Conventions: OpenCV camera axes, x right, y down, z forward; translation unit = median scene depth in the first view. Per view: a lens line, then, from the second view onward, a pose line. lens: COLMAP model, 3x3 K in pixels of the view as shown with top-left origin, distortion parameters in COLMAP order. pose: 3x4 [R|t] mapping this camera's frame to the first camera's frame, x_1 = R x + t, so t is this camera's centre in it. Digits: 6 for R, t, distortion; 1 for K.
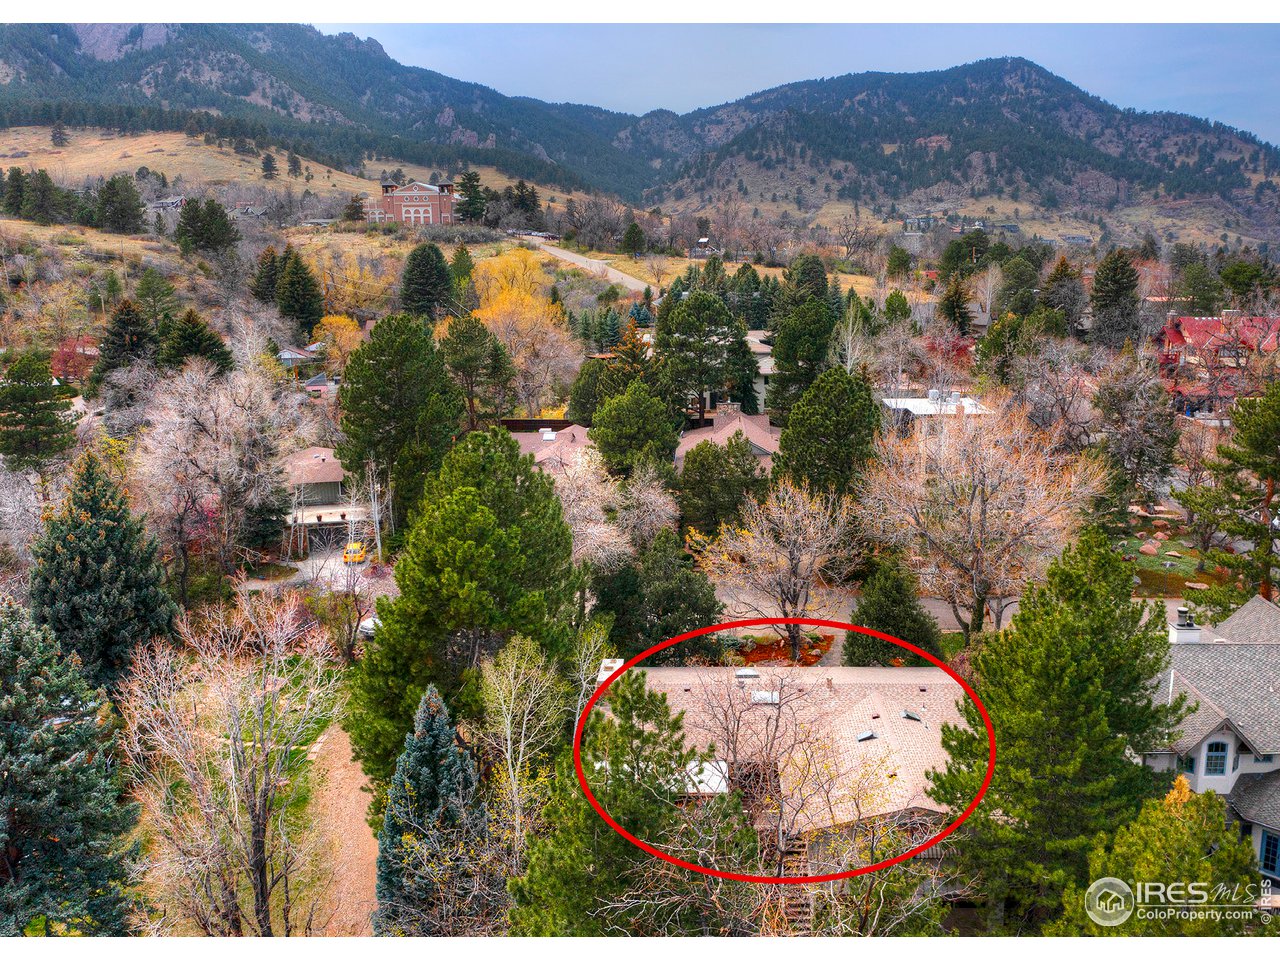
lens RADIAL K [[1089.9, 0, 677.7], [0, 1089.9, 460.5], [0, 0, 1]] dist [-0.002930, -0.008645]
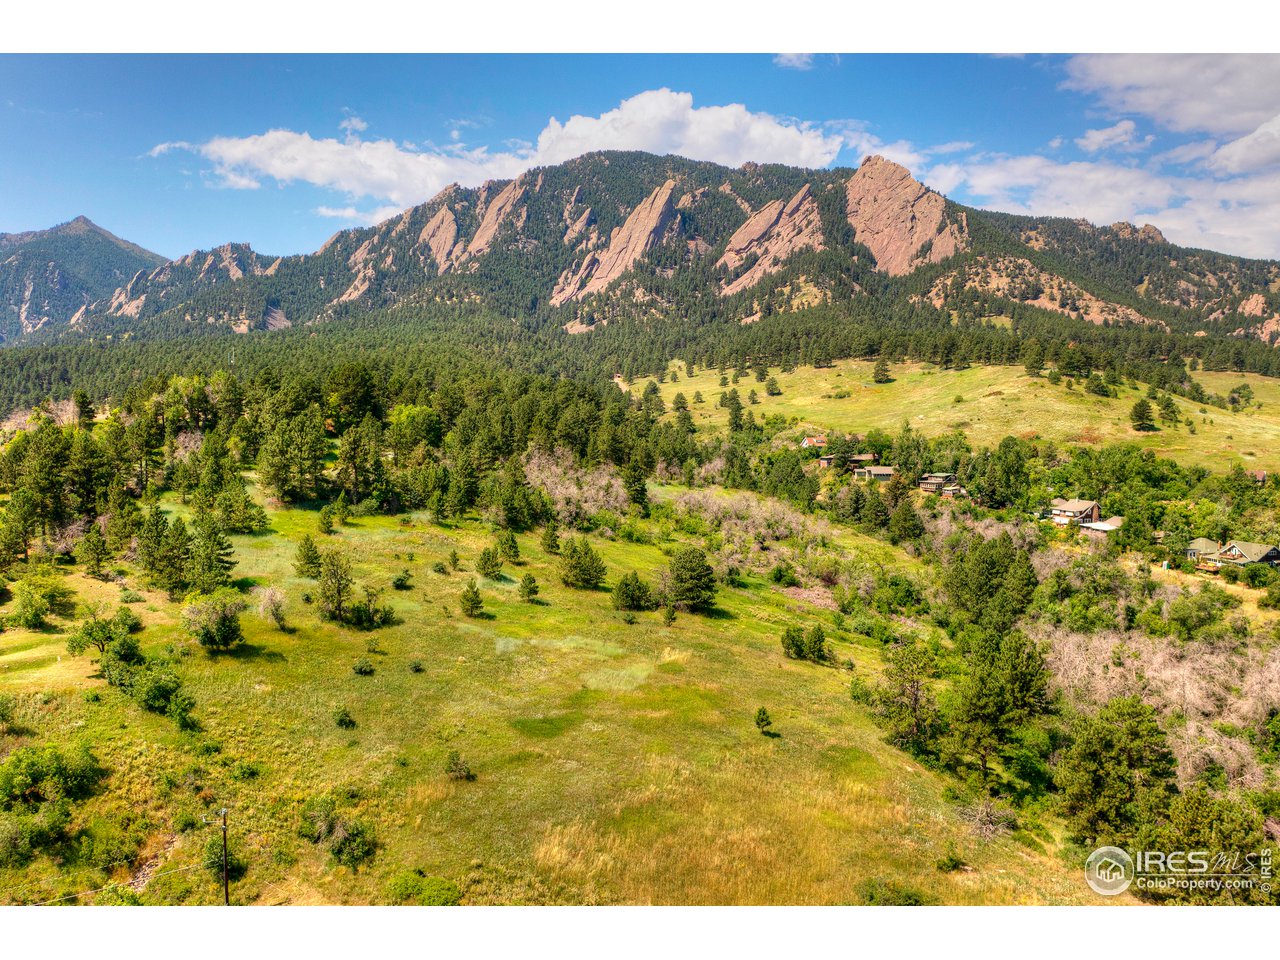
lens RADIAL K [[982.5, 0, 657.9], [0, 982.5, 461.6], [0, 0, 1]] dist [-0.004875, 0.007466]
pose [[0.787217, 0.033602, -0.615760, -0.115259], [-0.116921, 0.988536, -0.095534, -0.069853], [0.605490, 0.147201, 0.782121, 0.136057]]
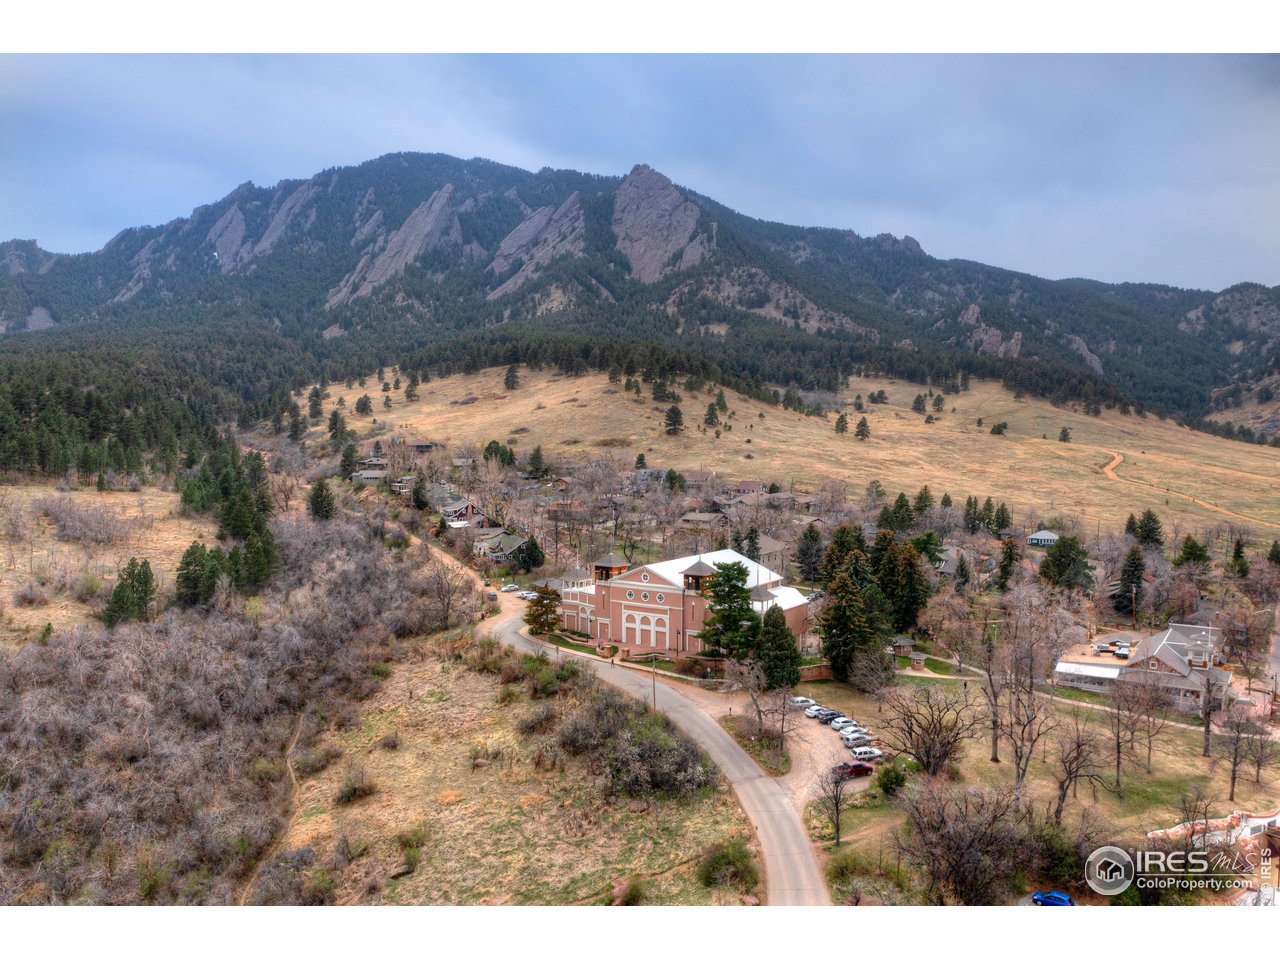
lens RADIAL K [[982.5, 0, 642.2], [0, 982.5, 481.7], [0, 0, 1]] dist [-0.004875, 0.007466]
pose [[0.844773, 0.037271, -0.533825, 0.002582], [-0.099878, 0.991024, -0.088864, -0.082581], [0.525721, 0.128387, 0.840912, 0.194853]]
